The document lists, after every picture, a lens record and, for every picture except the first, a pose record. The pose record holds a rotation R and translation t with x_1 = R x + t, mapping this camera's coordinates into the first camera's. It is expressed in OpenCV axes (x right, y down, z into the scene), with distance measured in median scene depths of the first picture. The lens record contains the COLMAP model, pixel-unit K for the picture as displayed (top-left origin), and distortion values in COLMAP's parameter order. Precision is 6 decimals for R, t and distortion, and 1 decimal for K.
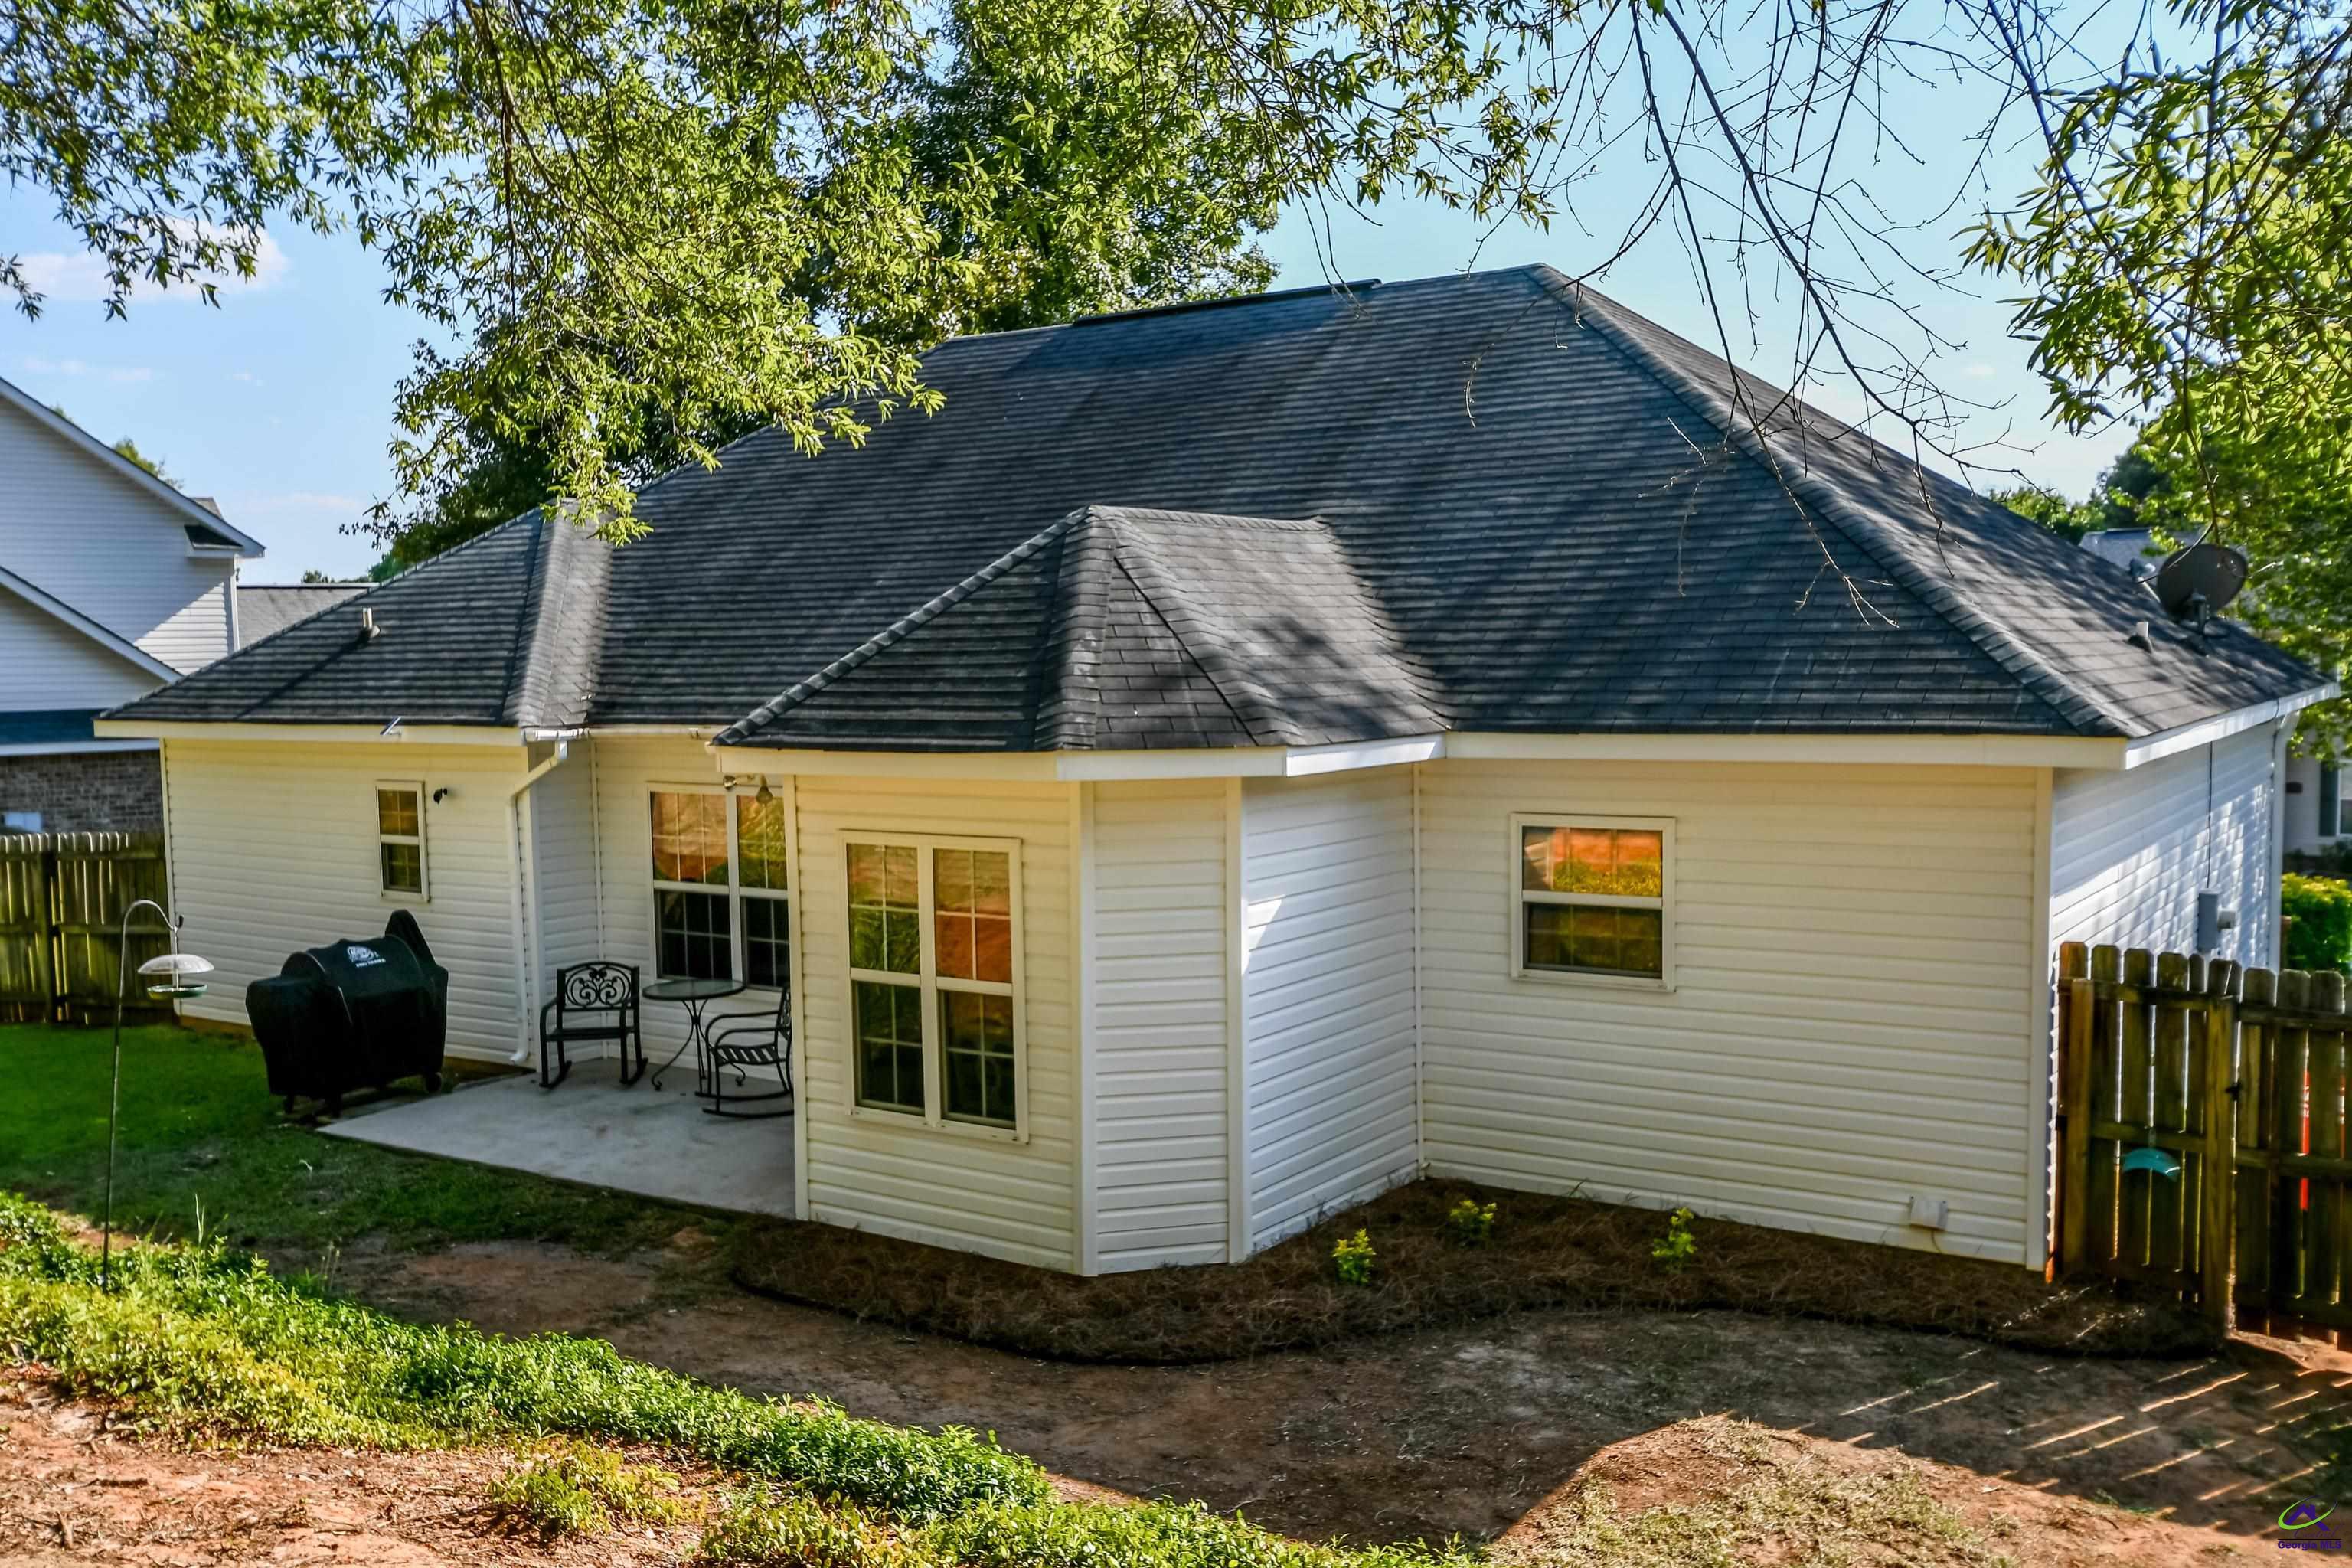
lens RADIAL K [[2080.2, 0, 1151.8], [0, 2080.2, 817.4], [0, 0, 1]] dist [0.003099, -0.000935]
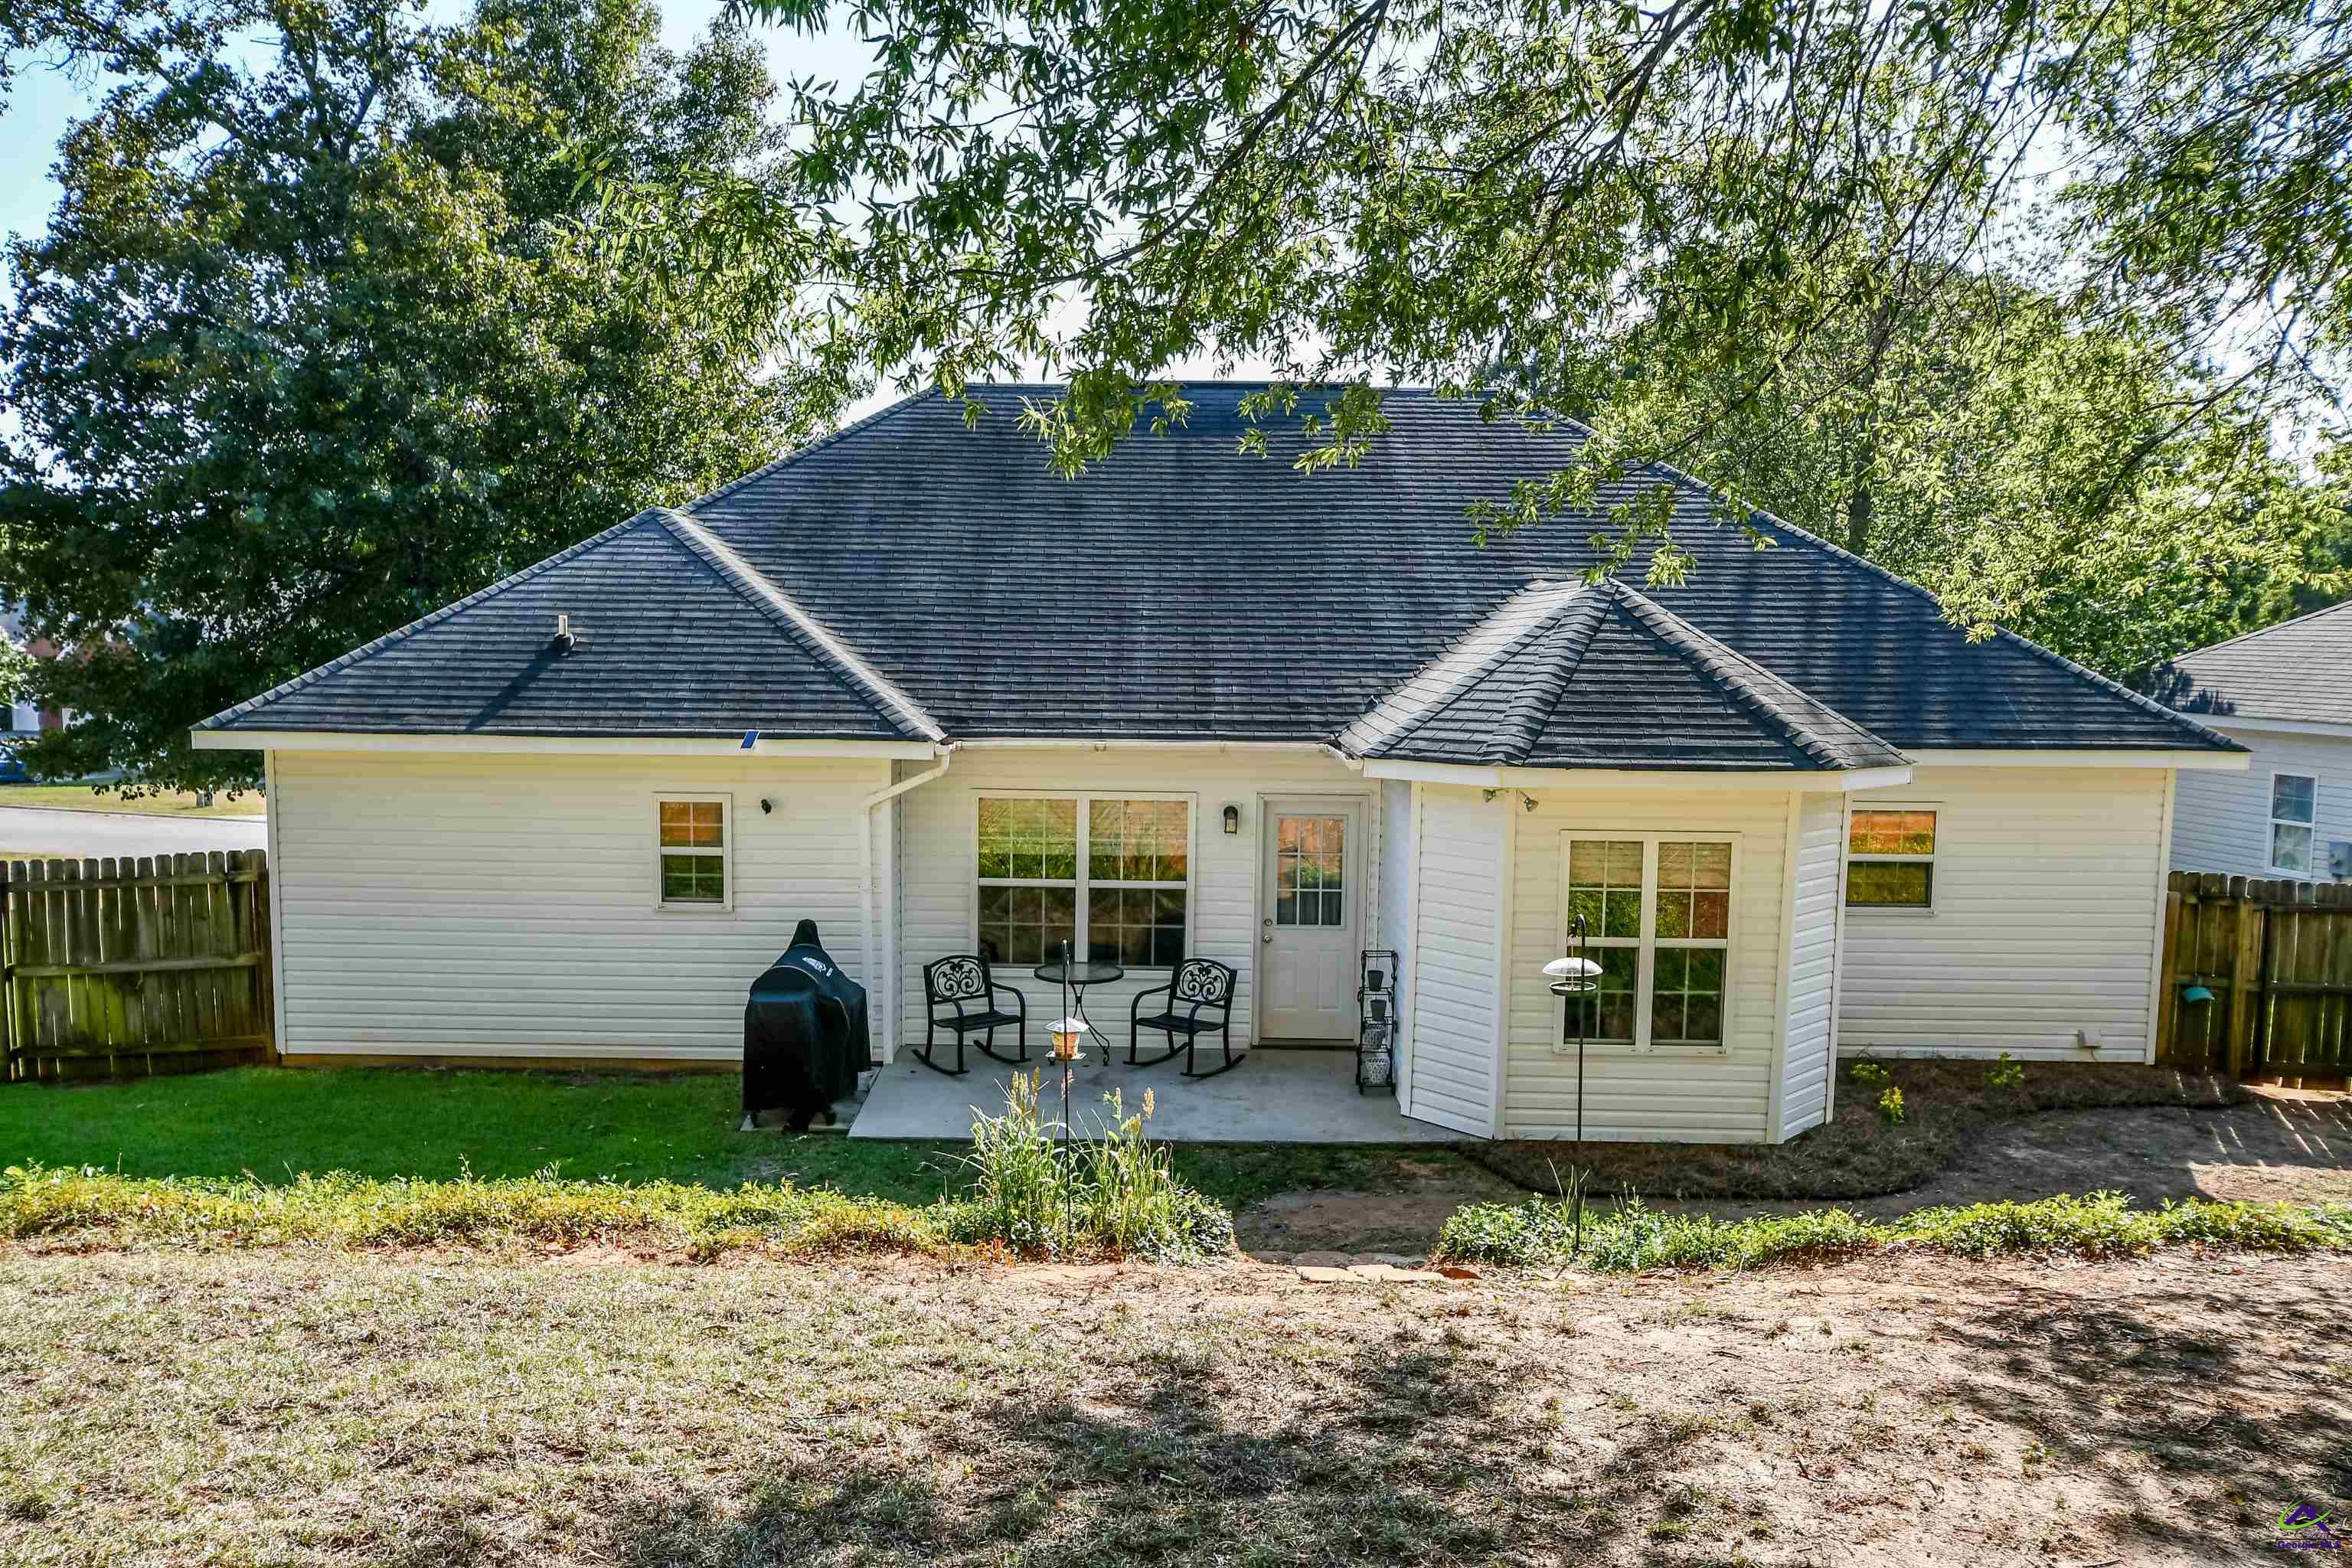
lens RADIAL K [[1837.1, 0, 1164.8], [0, 1837.1, 791.8], [0, 0, 1]] dist [-0.008338, 0.000941]
pose [[0.823673, -0.024507, 0.566535, -0.980695], [0.019451, 0.999699, 0.014966, -0.038723], [-0.566732, -0.001307, 0.823902, 0.204116]]
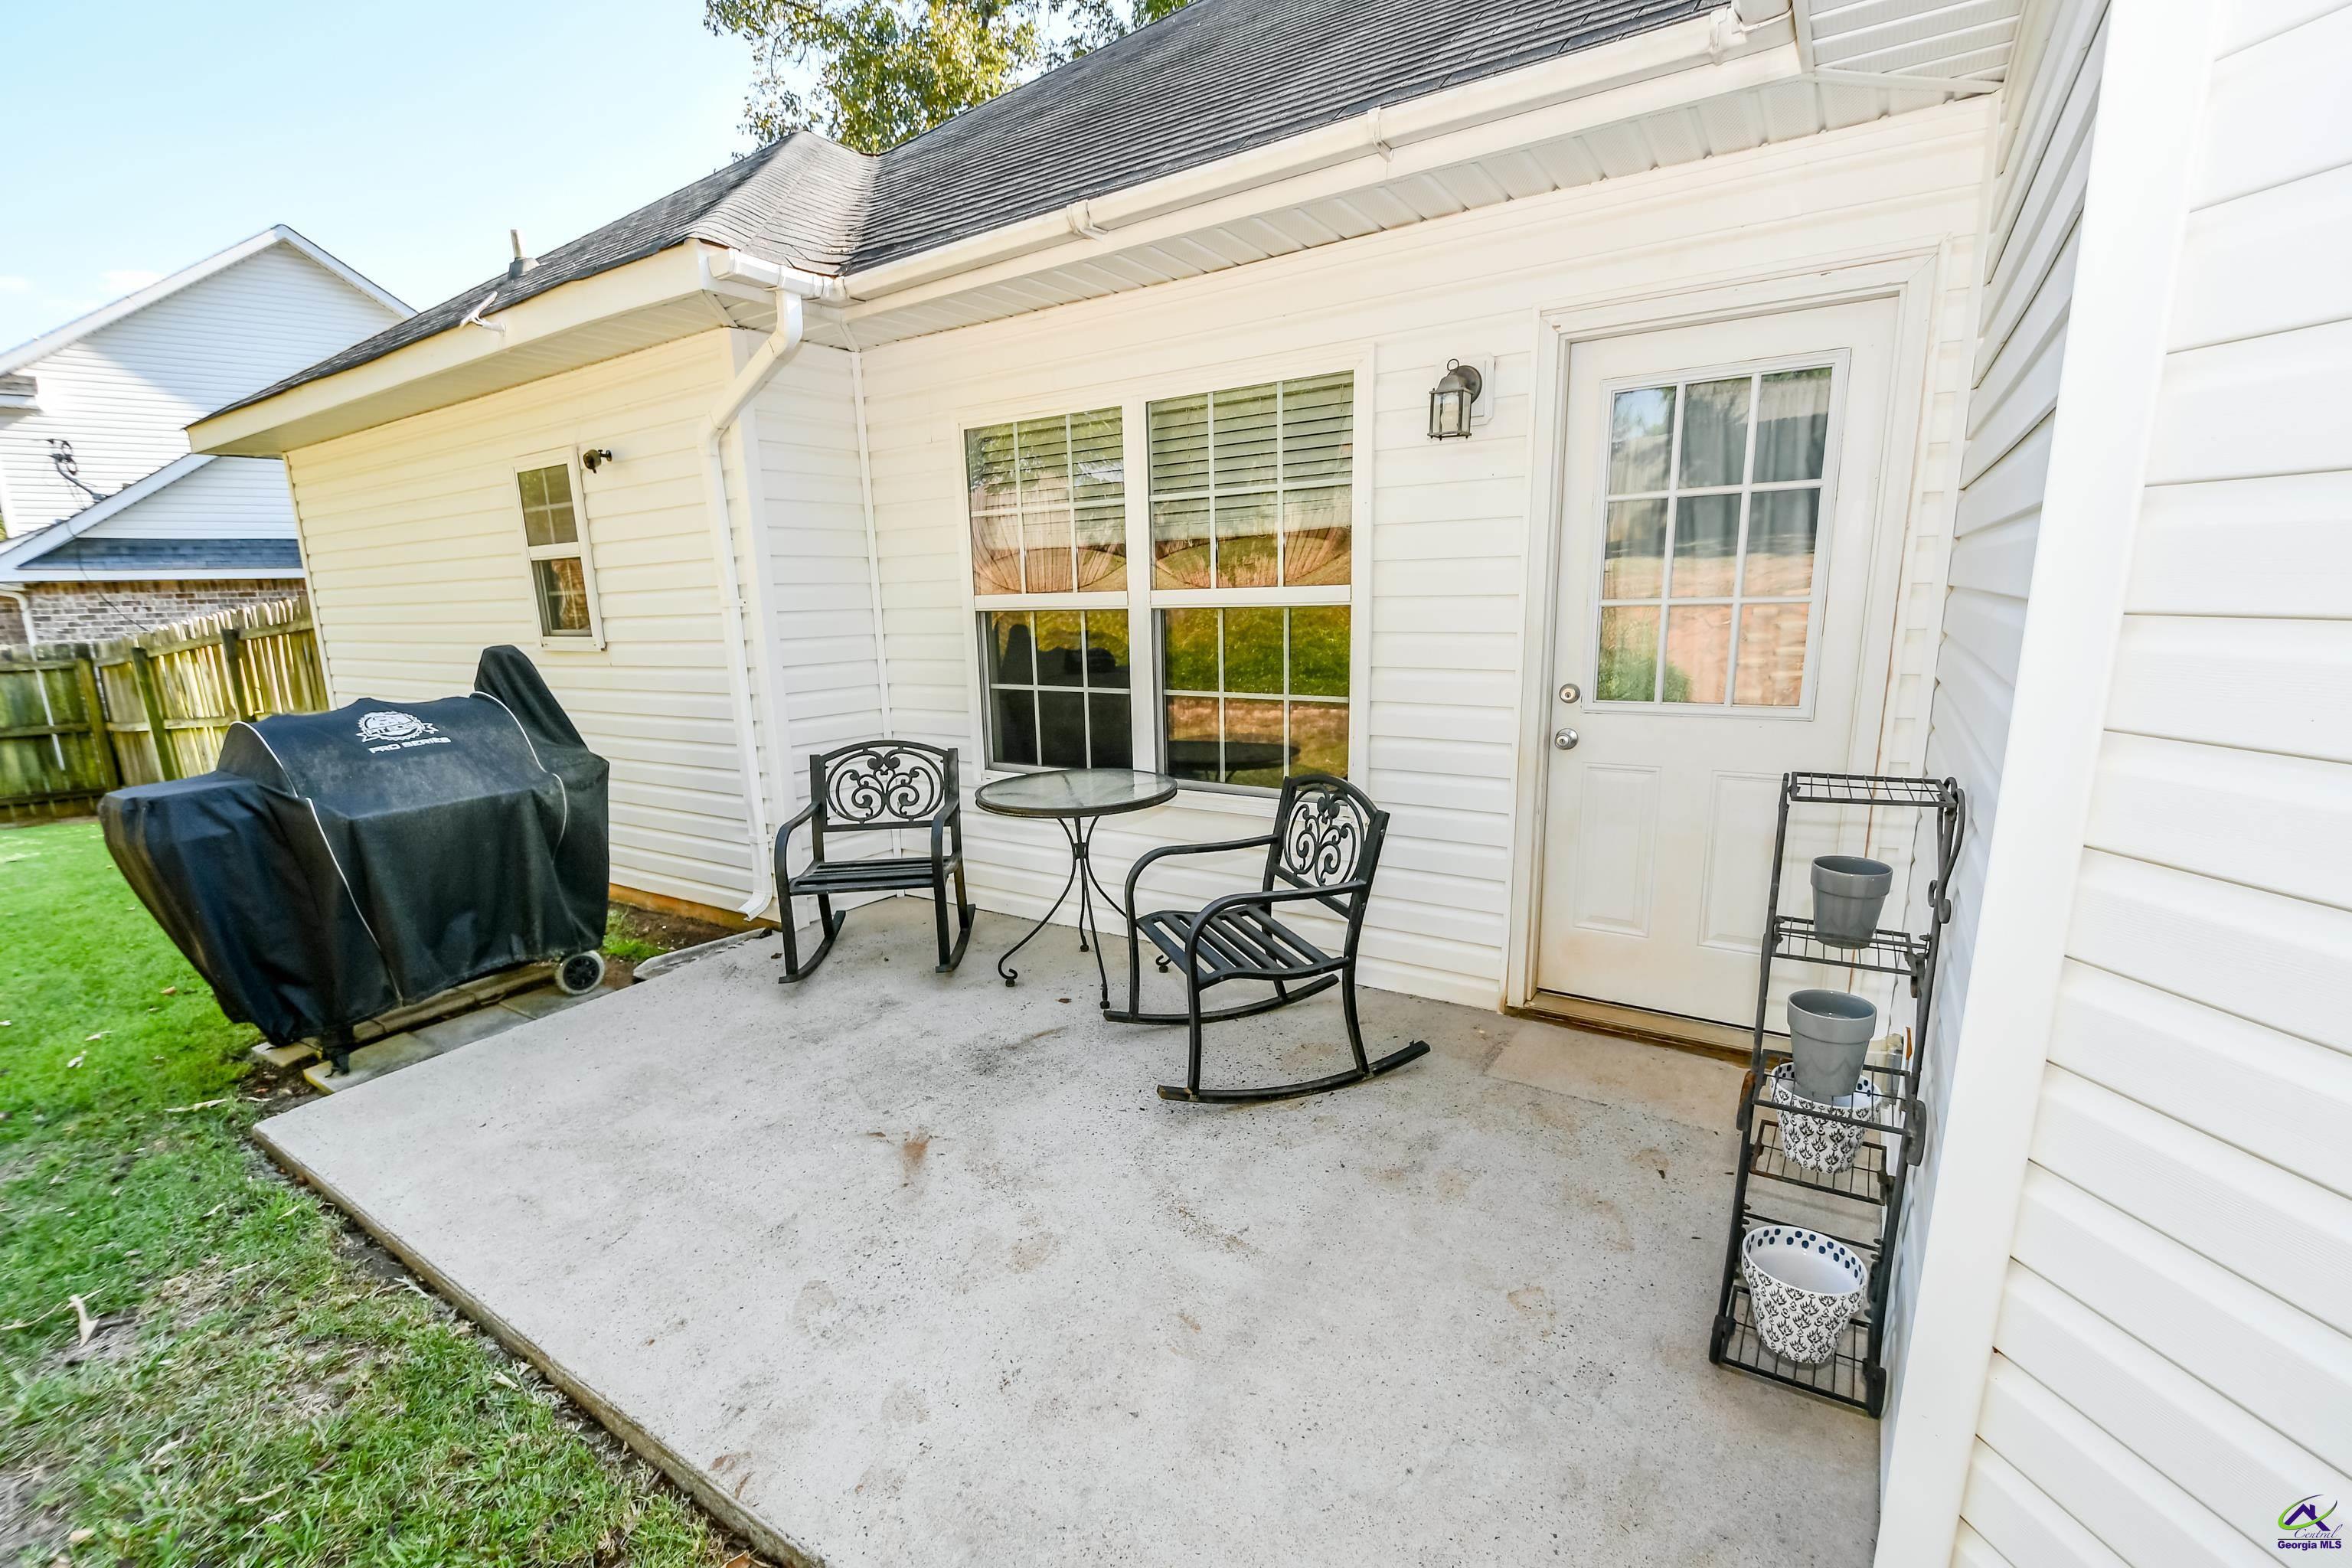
lens RADIAL K [[1028.7, 0, 1159.4], [0, 1028.7, 806.2], [0, 0, 1]] dist [0.004209, -0.006499]
pose [[0.999902, -0.013222, 0.004671, -0.265924], [0.012575, 0.992879, 0.118464, 0.075627], [-0.006204, -0.118394, 0.992947, 0.994057]]
